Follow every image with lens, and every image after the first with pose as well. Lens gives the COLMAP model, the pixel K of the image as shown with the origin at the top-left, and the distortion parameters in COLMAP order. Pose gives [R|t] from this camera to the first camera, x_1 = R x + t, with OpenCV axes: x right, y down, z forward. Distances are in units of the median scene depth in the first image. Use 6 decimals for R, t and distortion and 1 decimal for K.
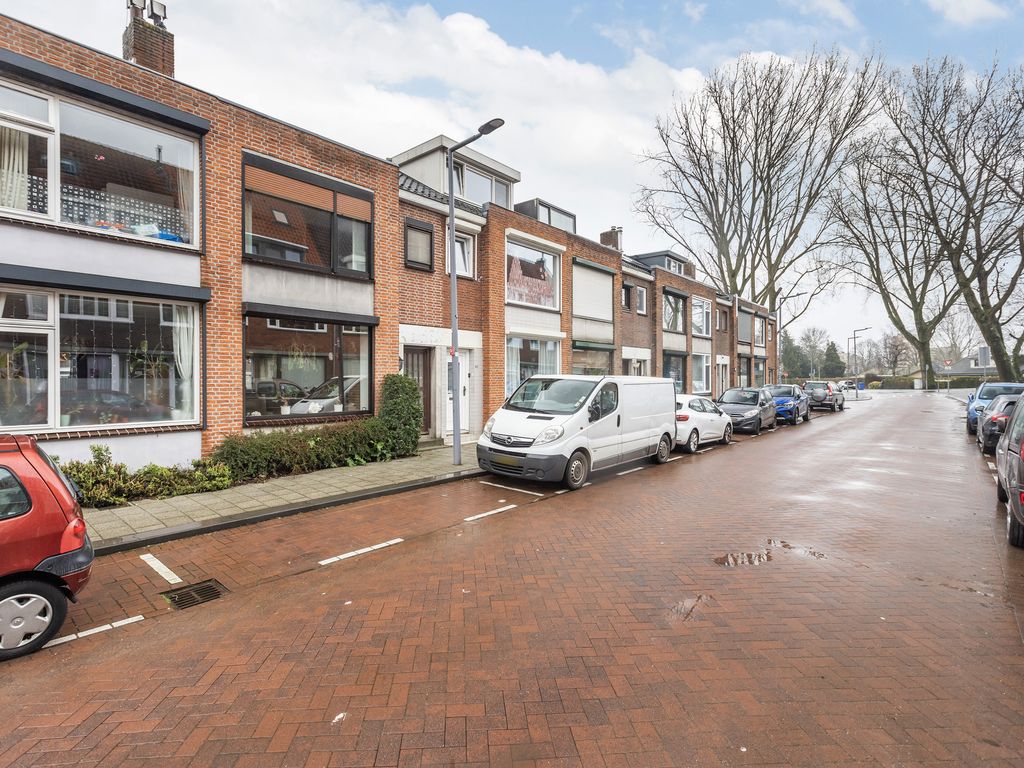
lens RADIAL K [[493.6, 0, 512.1], [0, 493.6, 380.6], [0, 0, 1]] dist [-0.000750, 0.000073]
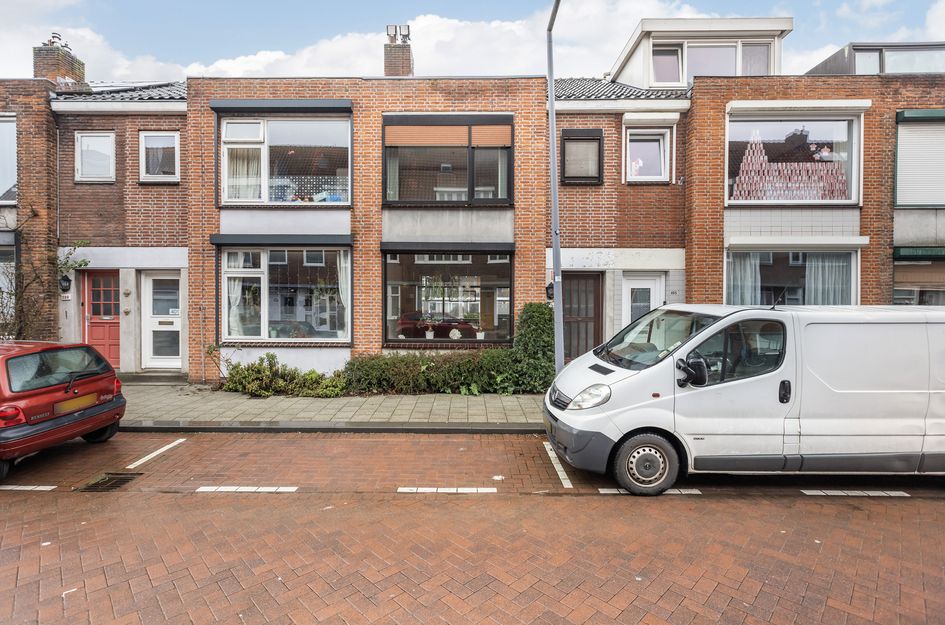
lens RADIAL K [[428.1, 0, 471.1], [0, 428.1, 309.7], [0, 0, 1]] dist [0.003862, 0.000739]
pose [[0.651026, 0.012481, -0.758953, 0.342156], [-0.007338, 0.999922, 0.010149, -0.008250], [0.759020, -0.001038, 0.651066, 0.442988]]
